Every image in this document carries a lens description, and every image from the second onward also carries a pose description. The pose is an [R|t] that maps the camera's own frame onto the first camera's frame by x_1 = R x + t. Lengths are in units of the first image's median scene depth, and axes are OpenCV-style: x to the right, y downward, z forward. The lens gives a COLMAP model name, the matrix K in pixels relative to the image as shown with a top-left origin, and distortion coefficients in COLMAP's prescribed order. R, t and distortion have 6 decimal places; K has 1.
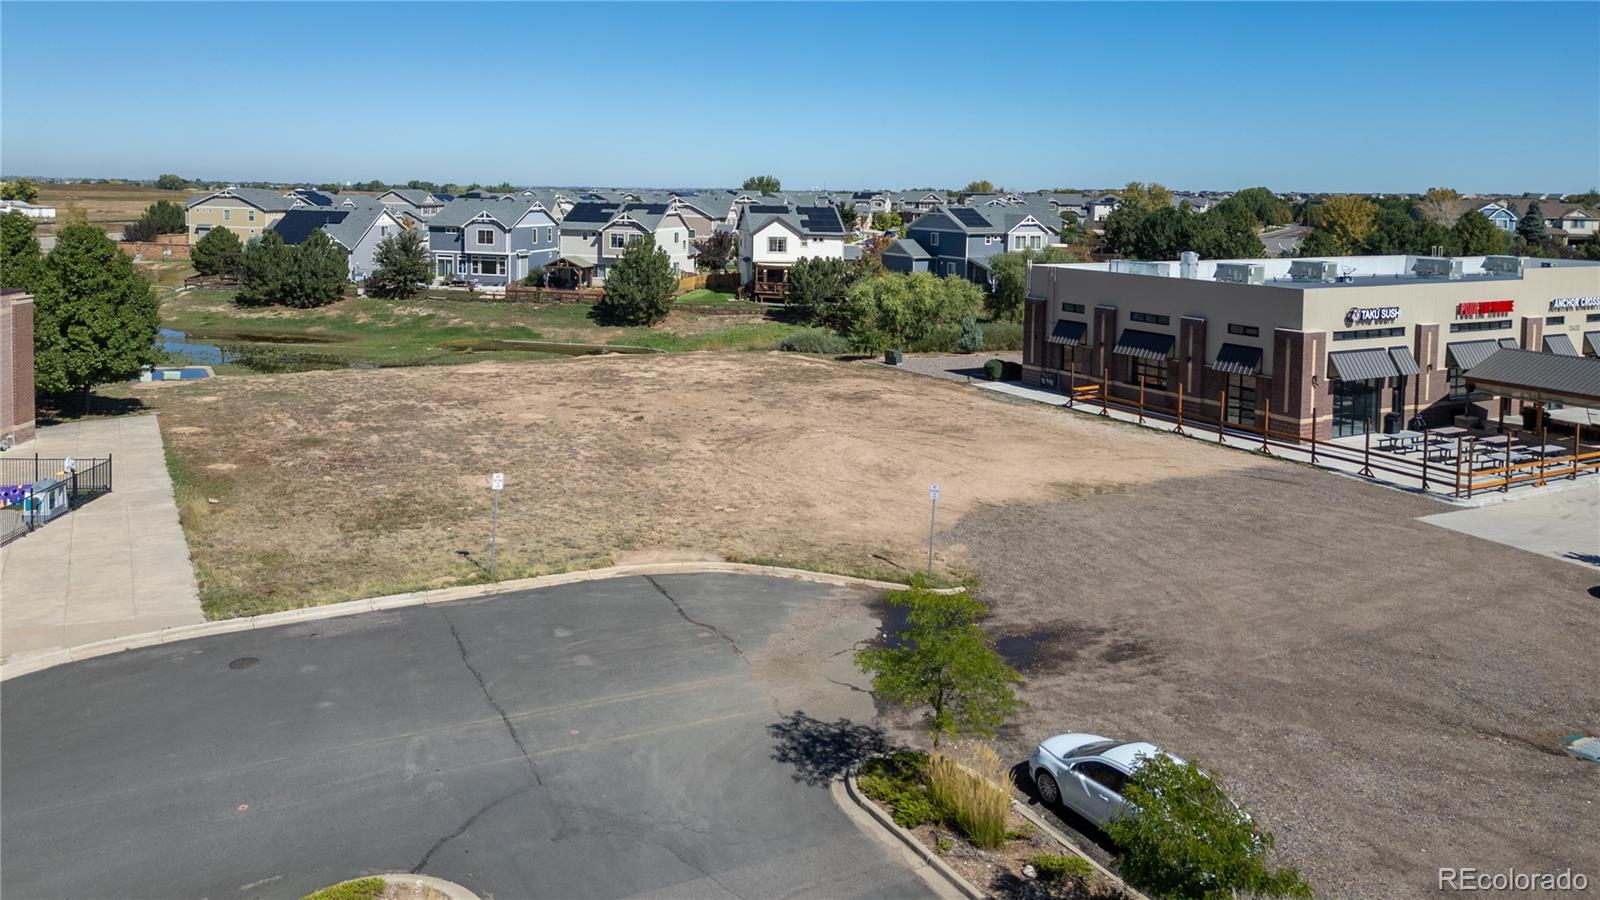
lens RADIAL K [[1148.8, 0, 758.6], [0, 1148.8, 341.3], [0, 0, 1]] dist [0.092359, 0.000729]
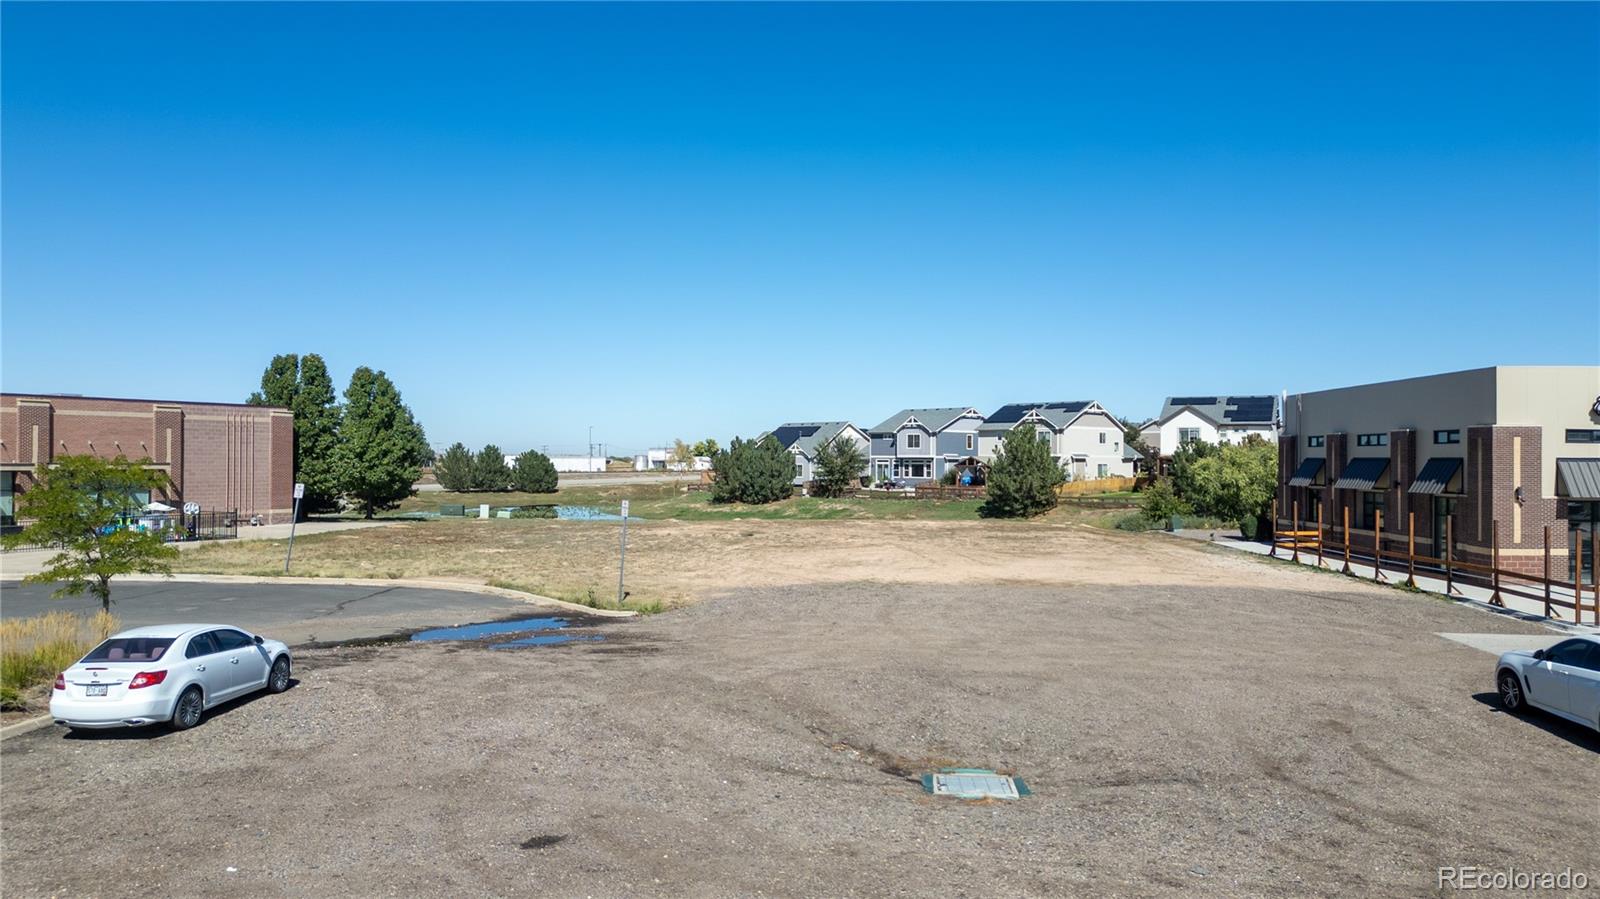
lens RADIAL K [[1127.5, 0, 805.3], [0, 1127.5, 442.9], [0, 0, 1]] dist [0.098499, -0.101114]
pose [[0.850365, -0.026451, -0.525528, 0.227388], [-0.052490, 0.989490, -0.134737, 0.056792], [0.523569, 0.142160, 0.840039, 0.091066]]
